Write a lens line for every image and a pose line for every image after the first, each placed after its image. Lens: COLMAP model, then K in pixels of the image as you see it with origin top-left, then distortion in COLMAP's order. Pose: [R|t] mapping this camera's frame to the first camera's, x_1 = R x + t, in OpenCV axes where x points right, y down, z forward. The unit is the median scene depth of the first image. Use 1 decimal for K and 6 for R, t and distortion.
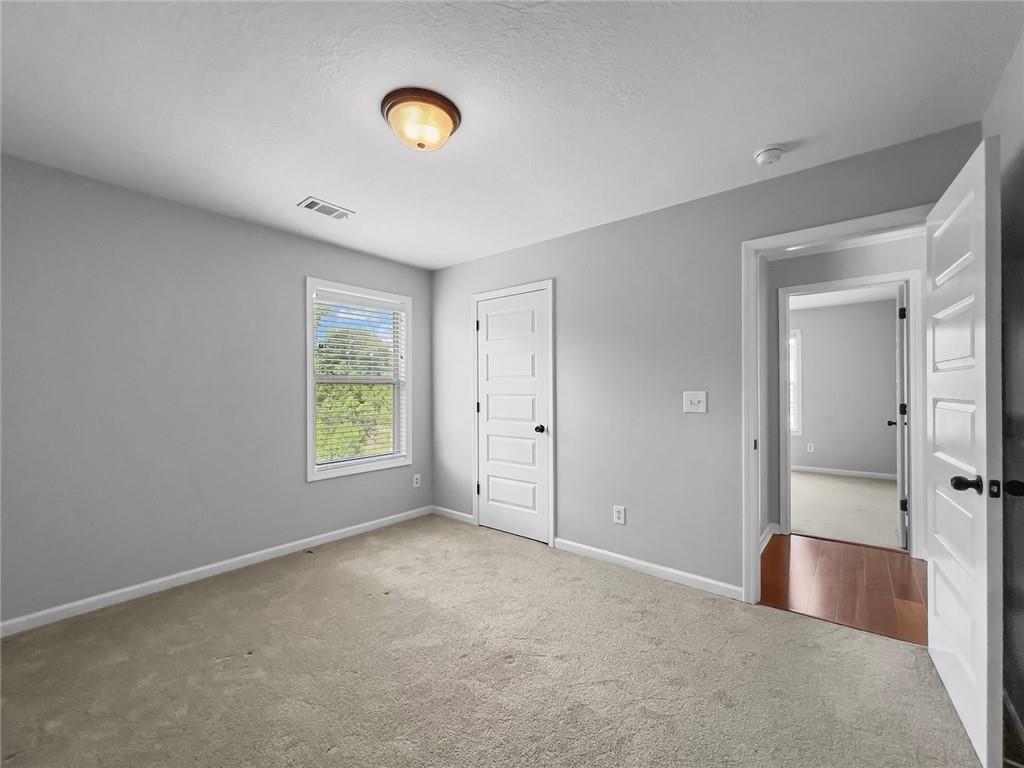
lens RADIAL K [[420.0, 0, 512.4], [0, 420.0, 385.5], [0, 0, 1]] dist [-0.000860, -0.000372]
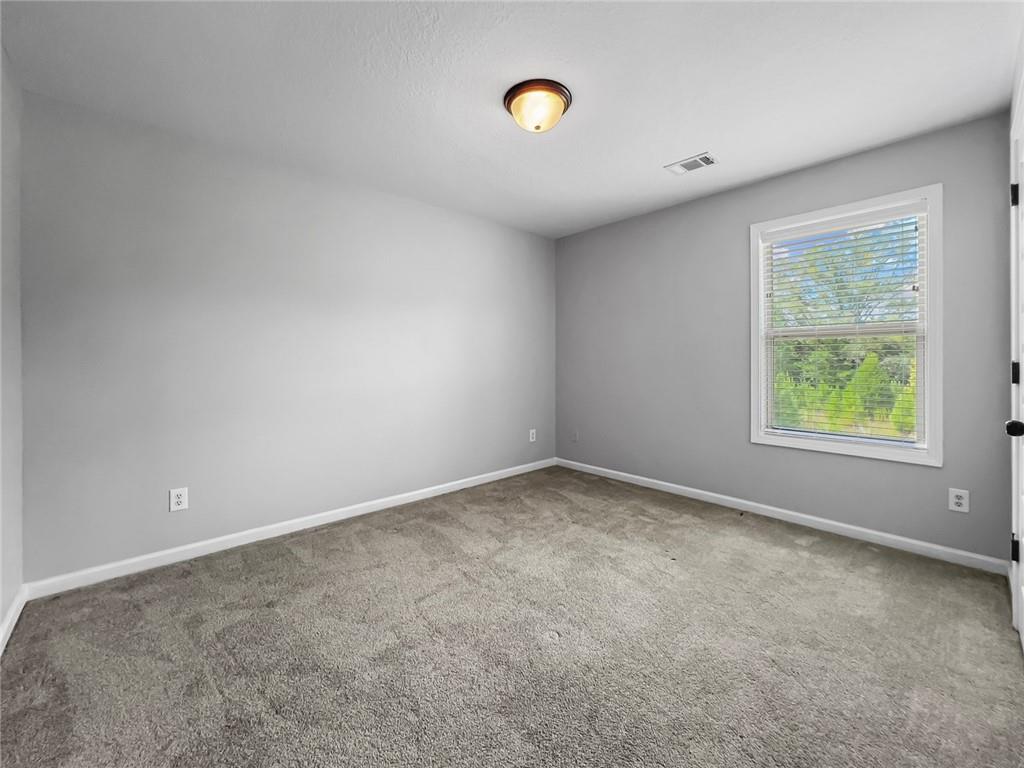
lens RADIAL K [[420.0, 0, 521.0], [0, 420.0, 363.4], [0, 0, 1]] dist [-0.000860, -0.000372]
pose [[-0.120934, 0.019739, -0.992464, 0.516448], [0.015184, 0.999722, 0.018033, 0.026193], [0.992544, -0.012889, -0.121200, 0.606105]]
